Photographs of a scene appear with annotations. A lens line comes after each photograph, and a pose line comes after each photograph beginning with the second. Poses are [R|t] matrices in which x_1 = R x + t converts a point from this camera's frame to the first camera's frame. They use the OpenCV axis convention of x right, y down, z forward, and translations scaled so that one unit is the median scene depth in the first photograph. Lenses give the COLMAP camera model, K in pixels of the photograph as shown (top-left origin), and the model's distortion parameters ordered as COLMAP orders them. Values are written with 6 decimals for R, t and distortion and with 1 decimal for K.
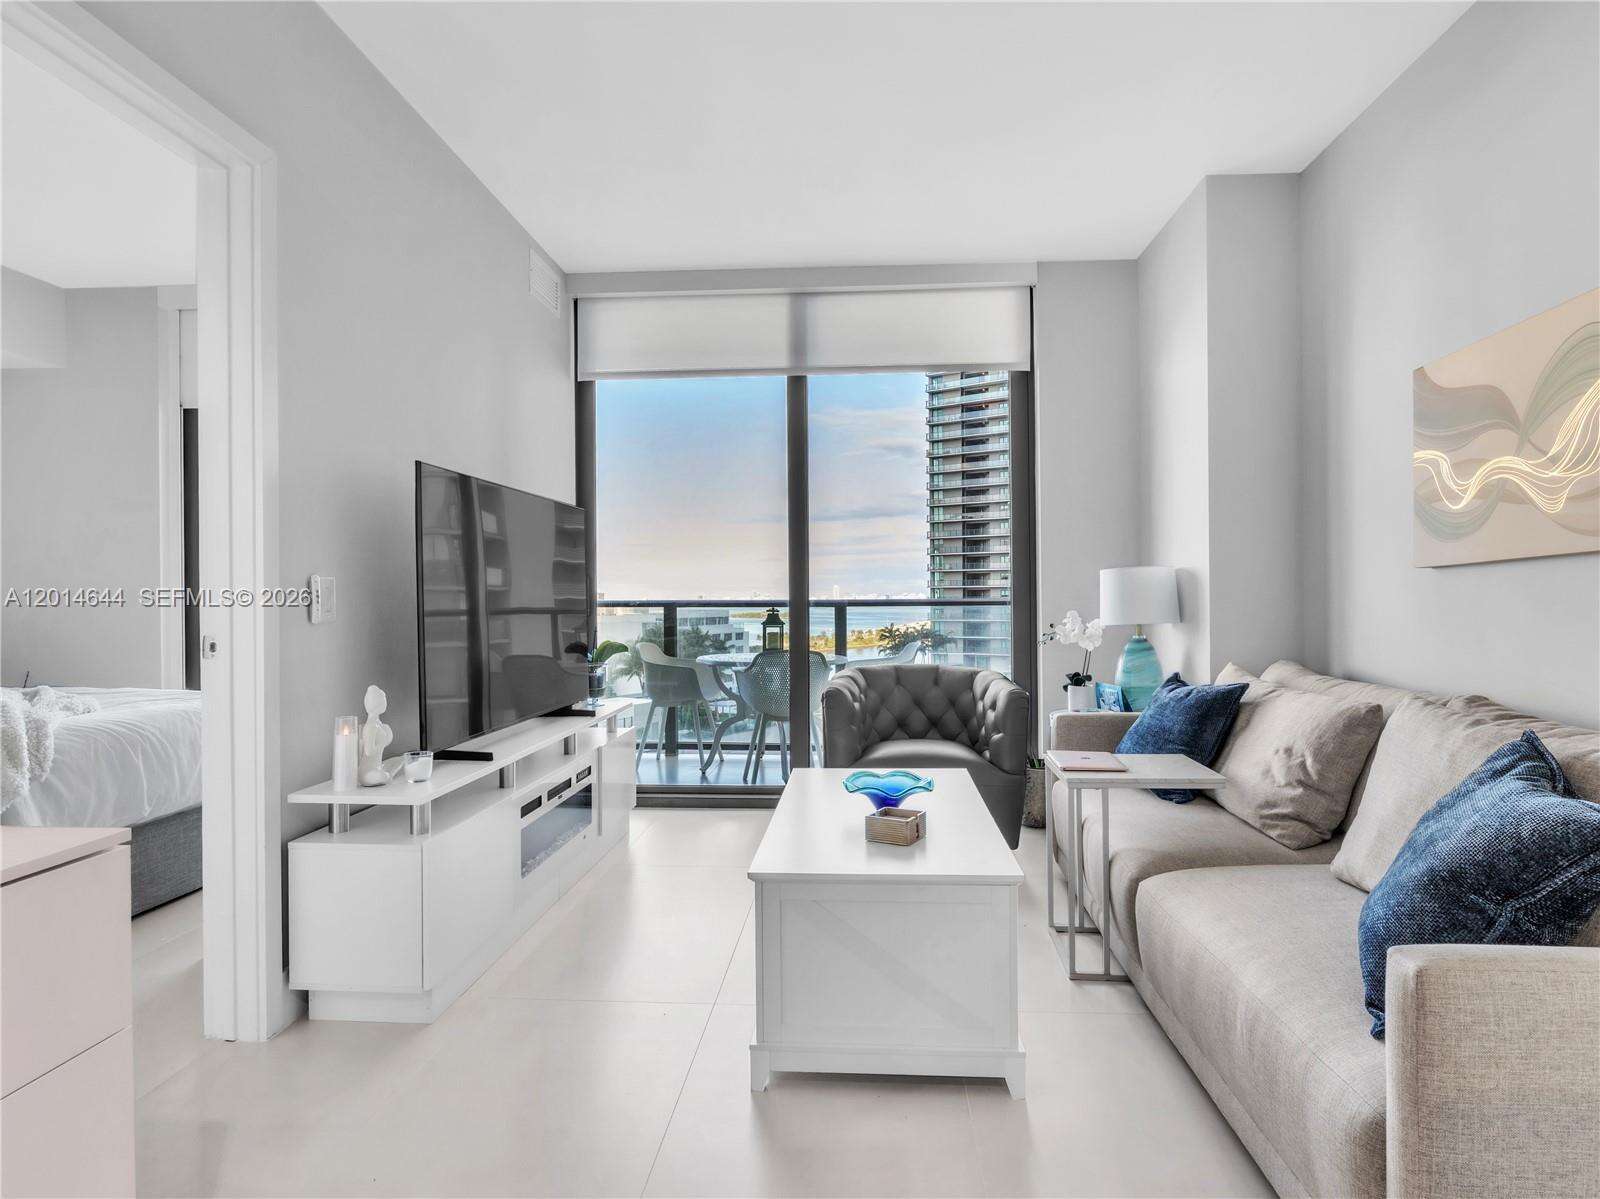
lens RADIAL K [[908.1, 0, 790.5], [0, 908.1, 598.1], [0, 0, 1]] dist [0.001538, -0.000920]
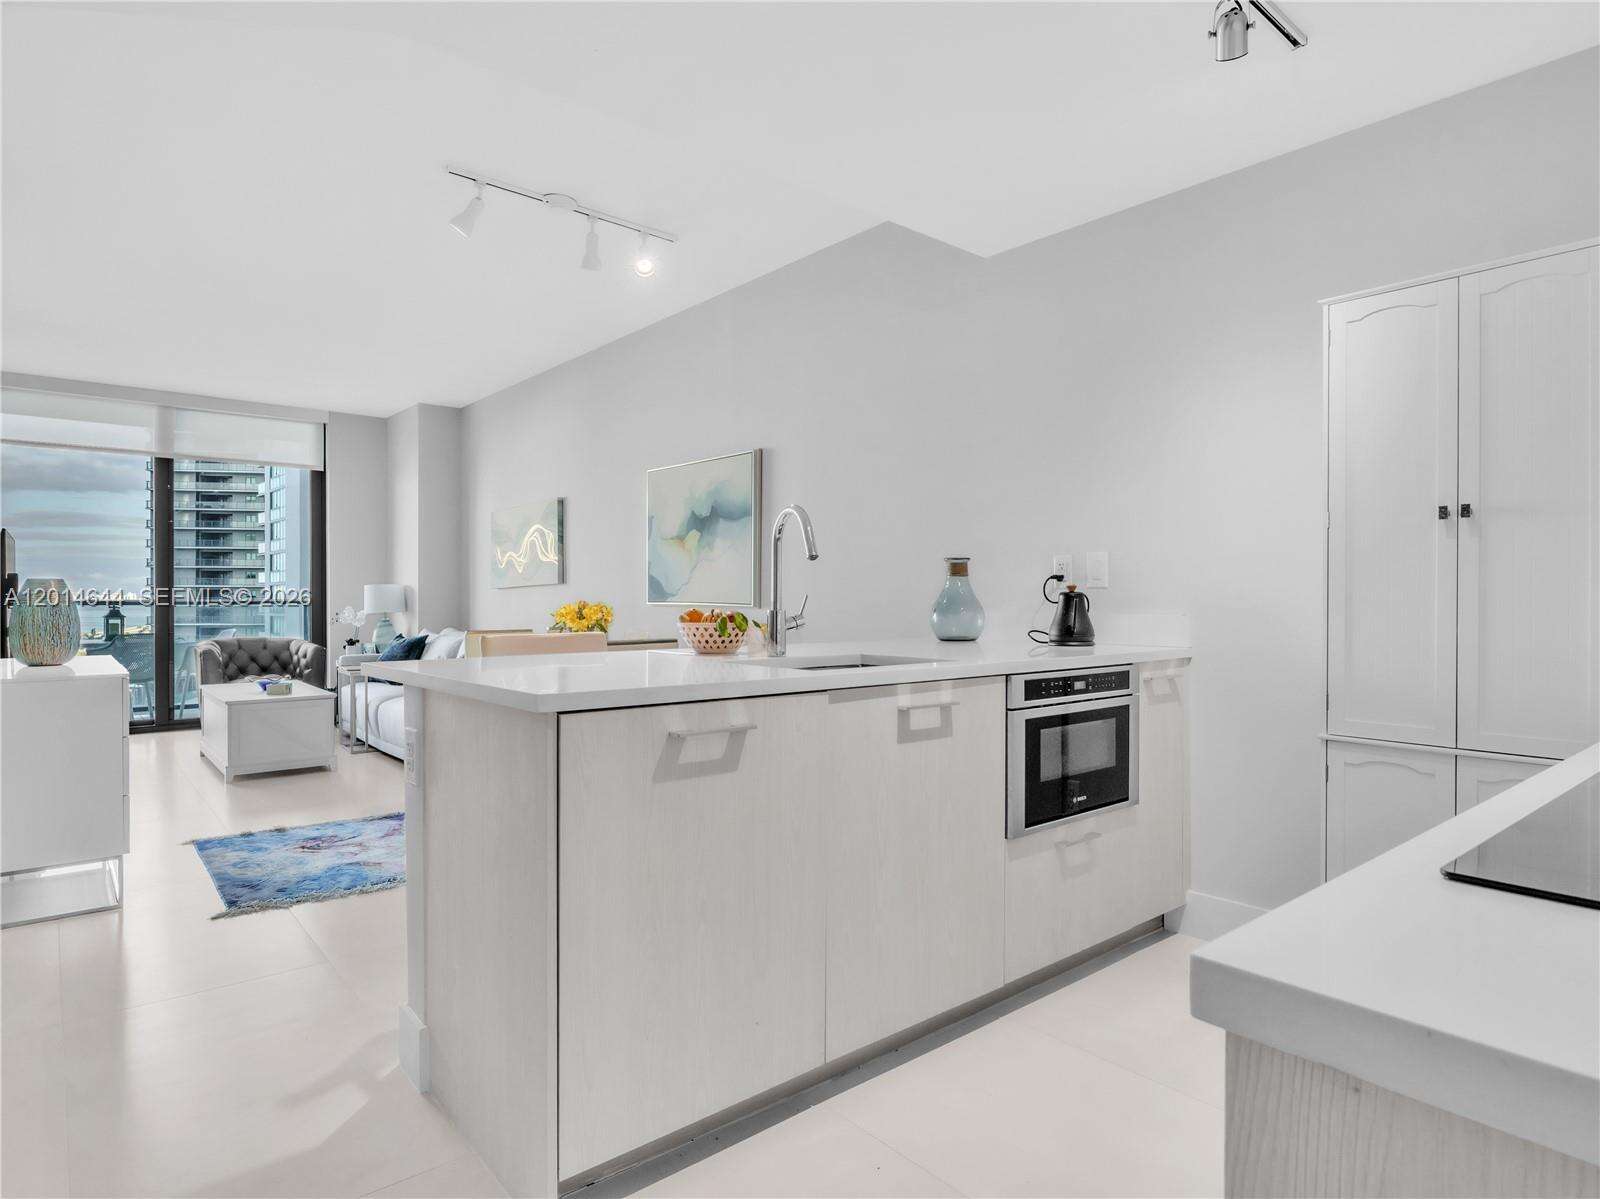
lens RADIAL K [[908.1, 0, 809.3], [0, 908.1, 594.5], [0, 0, 1]] dist [0.001538, -0.000920]
pose [[0.706753, 0.007701, 0.707418, -0.354265], [-0.003704, 0.999967, -0.007185, -0.000441], [-0.707450, 0.002458, 0.706759, -1.027834]]
